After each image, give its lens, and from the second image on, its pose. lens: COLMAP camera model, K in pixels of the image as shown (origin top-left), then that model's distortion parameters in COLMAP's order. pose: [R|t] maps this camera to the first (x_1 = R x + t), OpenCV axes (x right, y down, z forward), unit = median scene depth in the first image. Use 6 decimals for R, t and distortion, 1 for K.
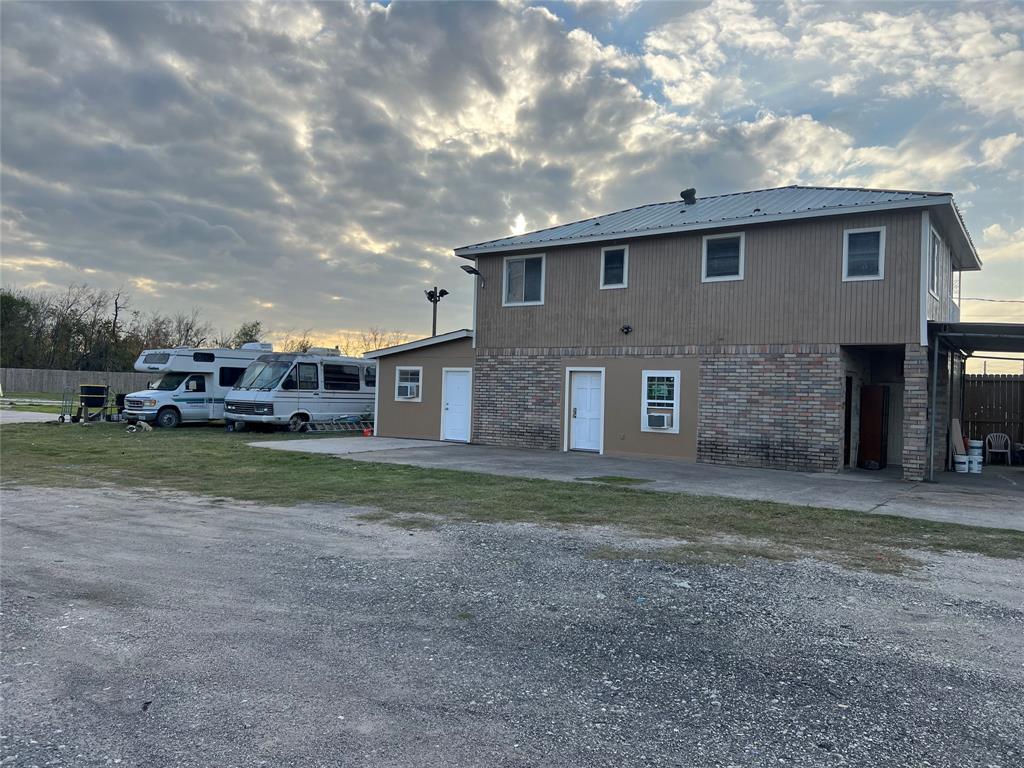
lens RADIAL K [[764.8, 0, 513.7], [0, 764.8, 390.8], [0, 0, 1]] dist [0.071835, -0.083709]
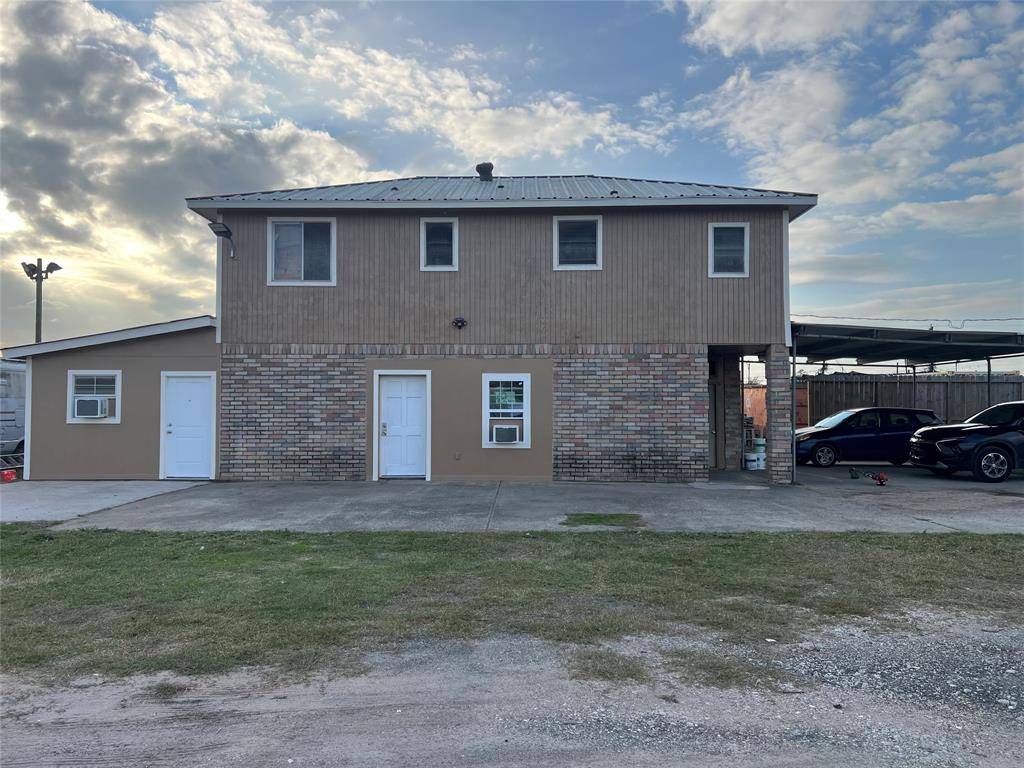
lens RADIAL K [[764.8, 0, 503.6], [0, 764.8, 391.3], [0, 0, 1]] dist [0.071835, -0.083709]
pose [[0.833916, -0.017837, 0.551603, -0.224486], [0.021760, 0.999763, -0.000568, -0.005860], [-0.551462, 0.012476, 0.834107, 0.266591]]
